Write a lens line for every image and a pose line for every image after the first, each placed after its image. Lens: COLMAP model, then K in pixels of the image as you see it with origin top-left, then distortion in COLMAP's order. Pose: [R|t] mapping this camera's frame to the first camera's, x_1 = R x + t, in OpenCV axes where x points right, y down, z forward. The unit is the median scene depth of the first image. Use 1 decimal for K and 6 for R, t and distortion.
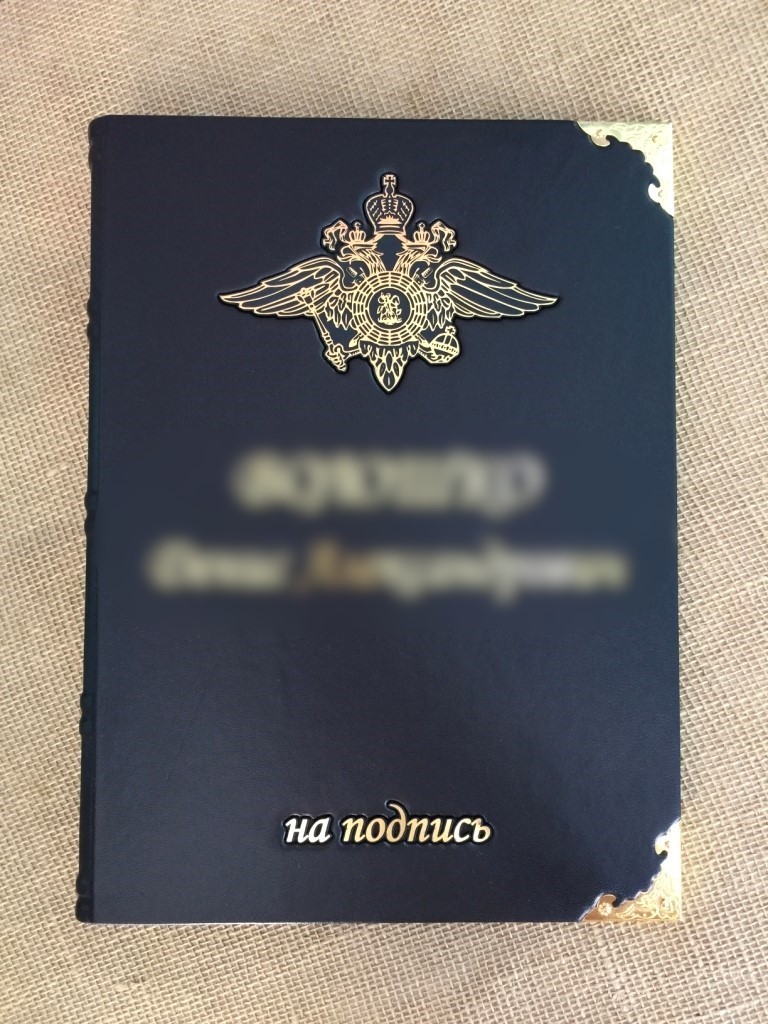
lens RADIAL K [[878.5, 0, 384.0], [0, 878.5, 512.0], [0, 0, 1]] dist [0.044173, -0.005232]
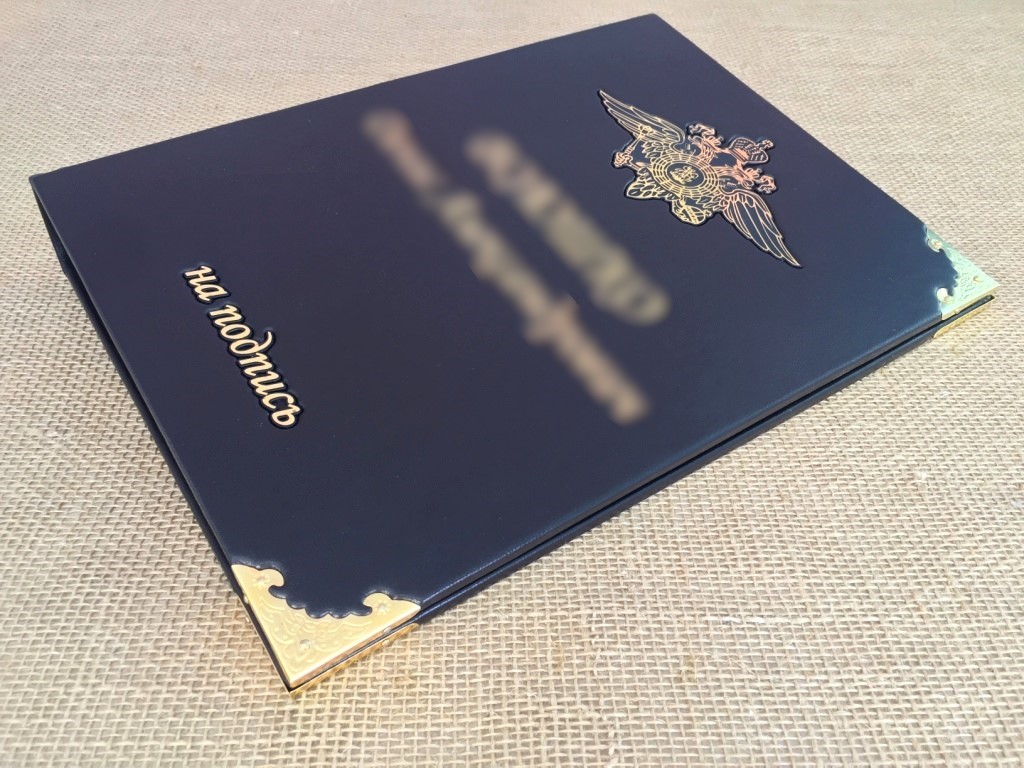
lens RADIAL K [[878.5, 0, 512.0], [0, 878.5, 384.0], [0, 0, 1]] dist [0.044173, -0.005232]
pose [[0.559351, 0.675490, -0.480458, 0.594308], [-0.825967, 0.405204, -0.391904, 0.488711], [-0.070044, 0.616054, 0.784584, 0.310560]]
